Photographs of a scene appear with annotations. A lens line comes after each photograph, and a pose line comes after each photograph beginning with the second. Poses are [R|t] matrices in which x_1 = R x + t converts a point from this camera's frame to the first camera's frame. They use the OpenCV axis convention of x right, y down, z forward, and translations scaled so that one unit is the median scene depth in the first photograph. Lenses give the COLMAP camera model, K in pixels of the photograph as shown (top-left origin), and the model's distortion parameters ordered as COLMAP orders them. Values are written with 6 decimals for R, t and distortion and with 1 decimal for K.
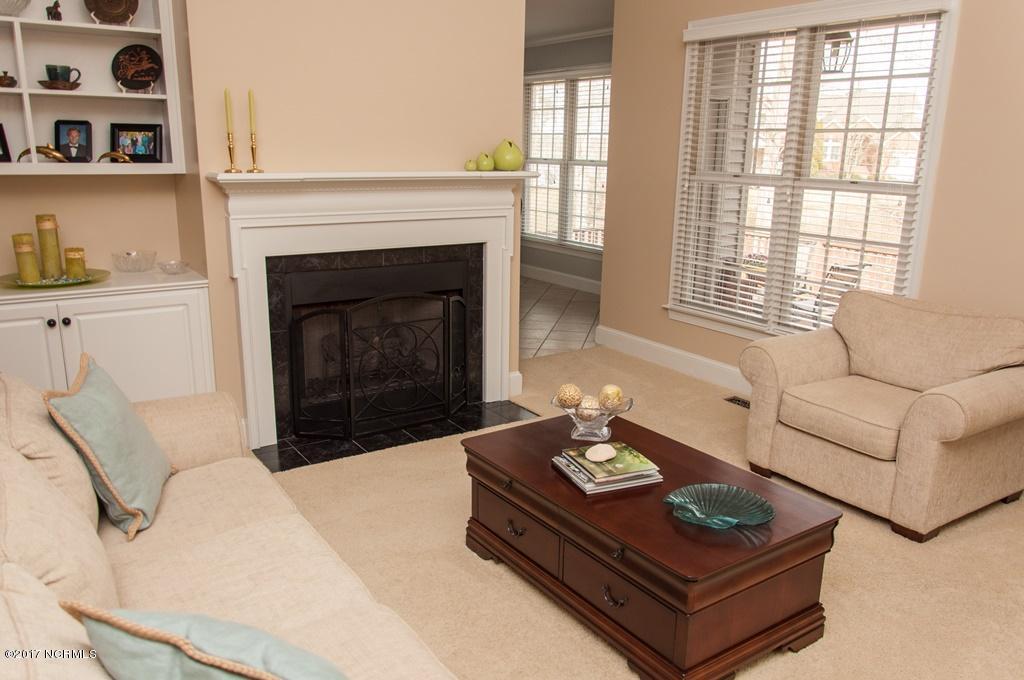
lens RADIAL K [[778.5, 0, 510.3], [0, 778.5, 343.1], [0, 0, 1]] dist [-0.012957, 0.009758]
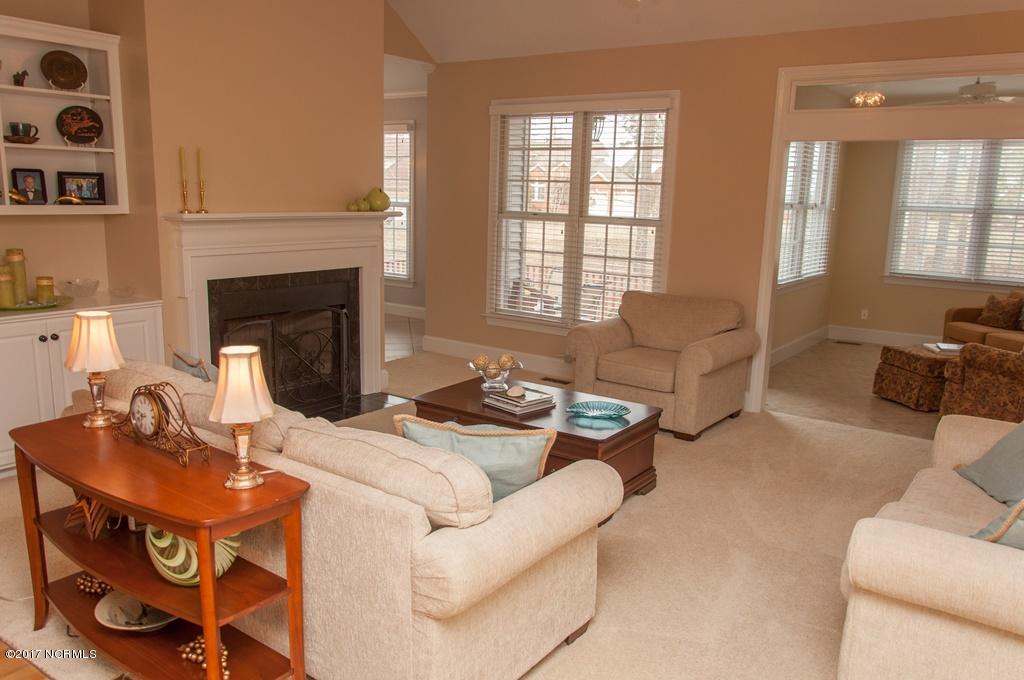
lens RADIAL K [[778.5, 0, 506.2], [0, 778.5, 341.9], [0, 0, 1]] dist [-0.012957, 0.009758]
pose [[0.940233, -0.057451, 0.335651, -0.285298], [0.074280, 0.996532, -0.037505, 0.067978], [-0.332332, 0.060196, 0.941240, -0.313524]]
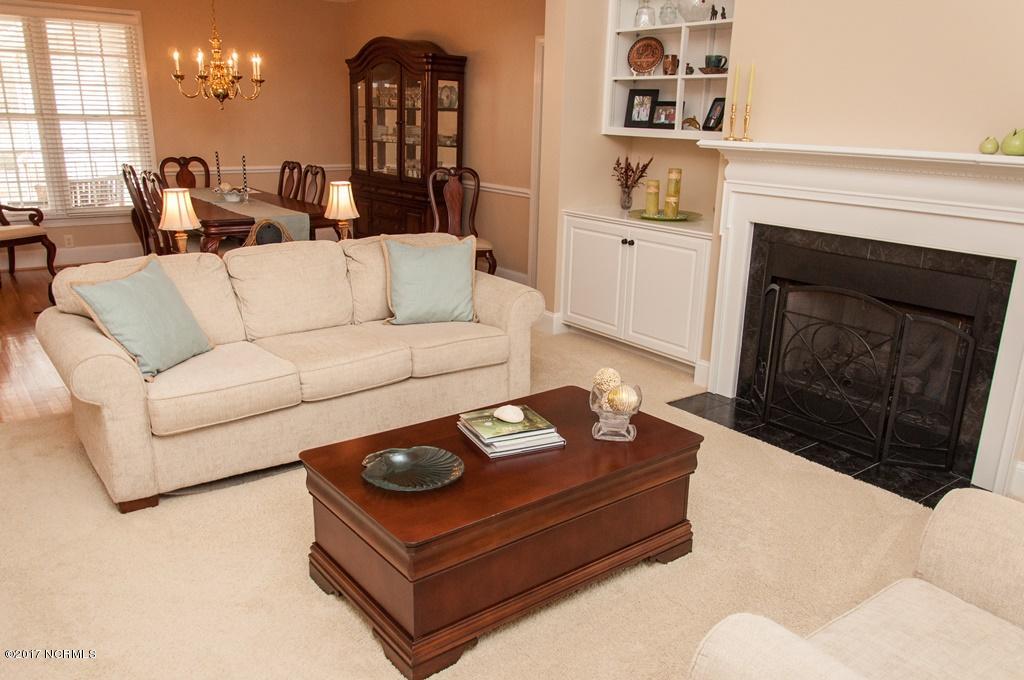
lens RADIAL K [[778.5, 0, 508.9], [0, 778.5, 340.3], [0, 0, 1]] dist [-0.012957, 0.009758]
pose [[0.052165, 0.269636, -0.961548, 0.724218], [-0.257872, 0.933841, 0.247876, -0.137195], [0.964770, 0.235026, 0.118245, 0.588739]]
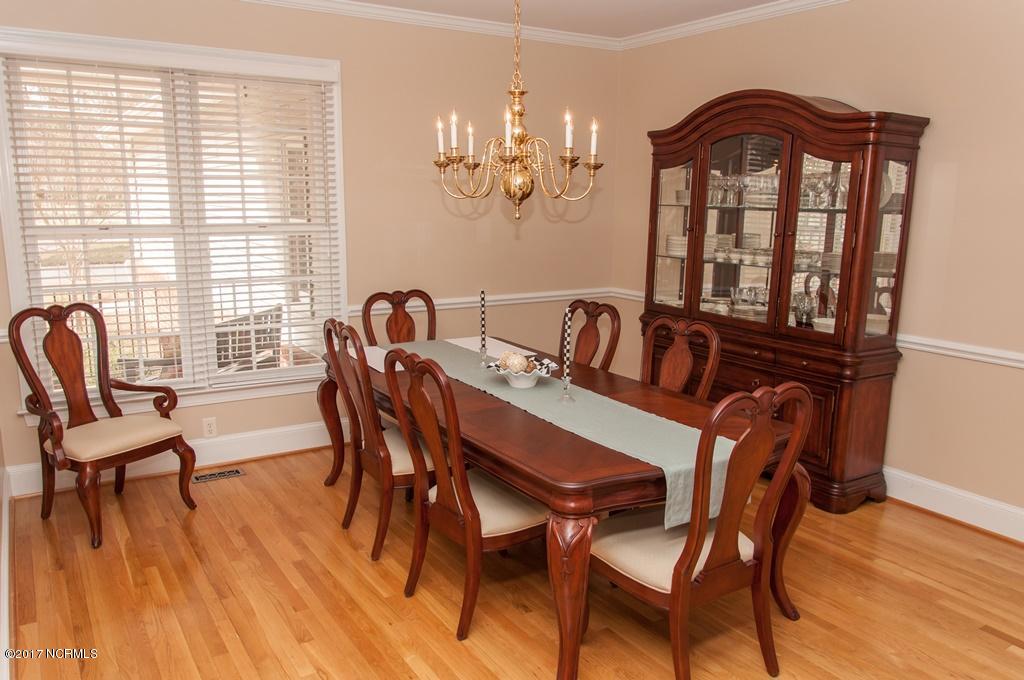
lens RADIAL K [[778.5, 0, 509.6], [0, 778.5, 340.5], [0, 0, 1]] dist [-0.012957, 0.009758]
pose [[-0.035290, 0.174326, -0.984055, 0.370019], [-0.246115, 0.952827, 0.177620, -0.102663], [0.968598, 0.248459, 0.009279, 0.386852]]
